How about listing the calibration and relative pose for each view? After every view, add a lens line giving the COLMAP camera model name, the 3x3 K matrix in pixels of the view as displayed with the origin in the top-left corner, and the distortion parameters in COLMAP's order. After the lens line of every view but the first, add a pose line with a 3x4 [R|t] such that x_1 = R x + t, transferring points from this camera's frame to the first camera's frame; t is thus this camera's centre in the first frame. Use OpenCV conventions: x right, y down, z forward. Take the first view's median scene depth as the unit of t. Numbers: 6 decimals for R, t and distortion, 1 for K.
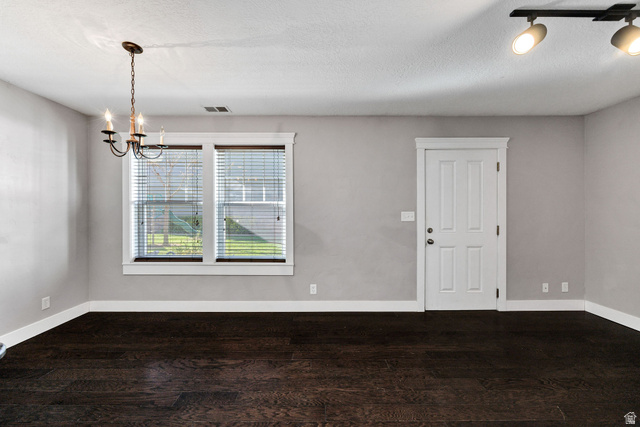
lens RADIAL K [[251.2, 0, 317.2], [0, 251.2, 210.6], [0, 0, 1]] dist [-0.002172, -0.000041]
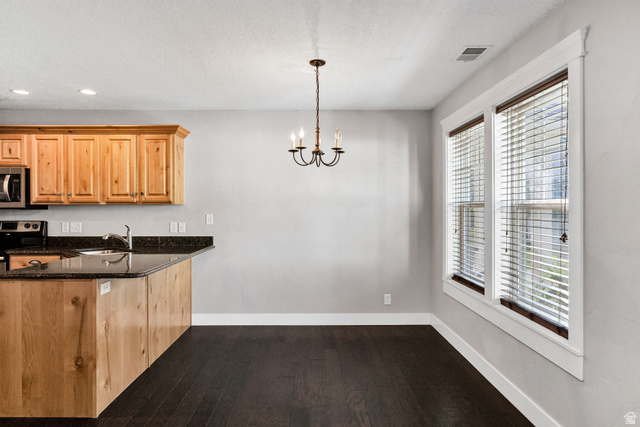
lens RADIAL K [[410.9, 0, 322.7], [0, 410.9, 206.9], [0, 0, 1]] dist [-0.003215, -0.000080]
pose [[0.005253, -0.002324, -0.999983, 0.628822], [0.003441, 0.999991, -0.002306, -0.024891], [0.999980, -0.003429, 0.005261, 0.642186]]
